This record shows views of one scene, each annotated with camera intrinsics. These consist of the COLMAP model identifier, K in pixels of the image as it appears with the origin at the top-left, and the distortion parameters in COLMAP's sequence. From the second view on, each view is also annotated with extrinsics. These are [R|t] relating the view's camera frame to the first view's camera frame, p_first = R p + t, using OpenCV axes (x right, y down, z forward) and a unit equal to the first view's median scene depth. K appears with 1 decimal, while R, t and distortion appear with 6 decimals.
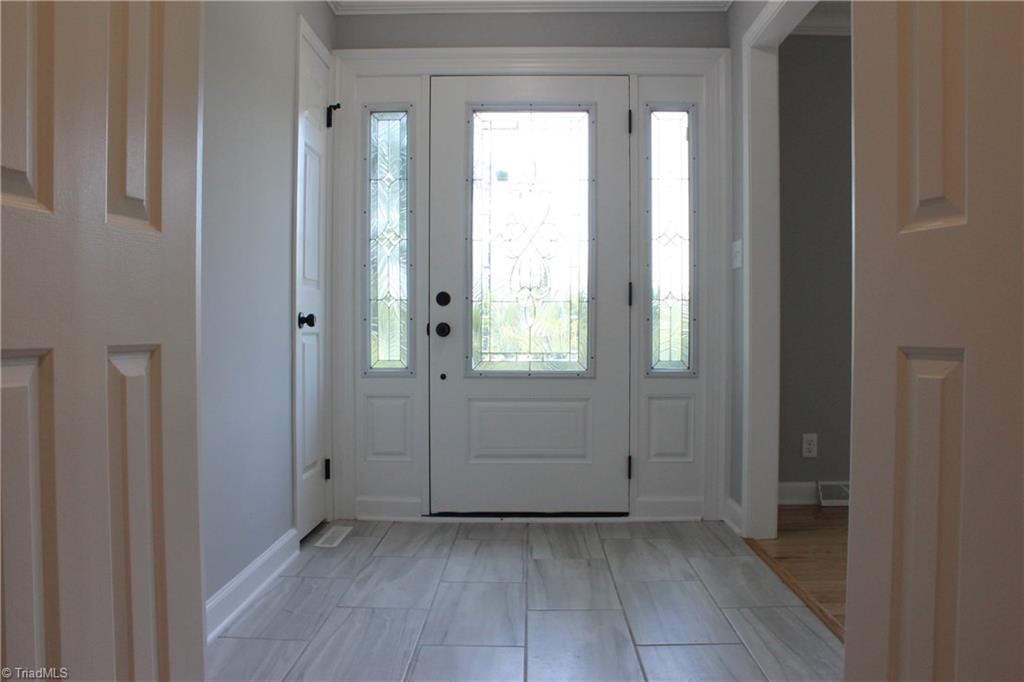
lens RADIAL K [[855.5, 0, 506.5], [0, 855.5, 346.6], [0, 0, 1]] dist [-0.120804, -0.000596]
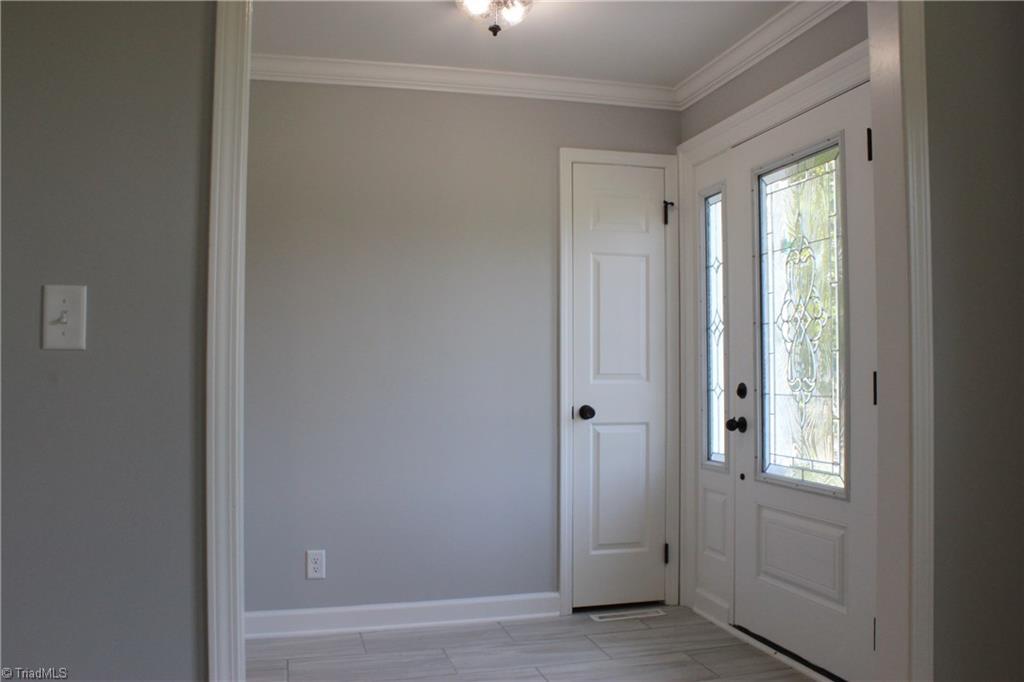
lens RADIAL K [[855.5, 0, 506.5], [0, 855.5, 346.6], [0, 0, 1]] dist [-0.120804, -0.000596]
pose [[0.281055, -0.031632, -0.959170, 0.716234], [-0.017142, 0.999132, -0.037973, -0.063823], [0.959539, 0.027115, 0.280269, 0.506804]]
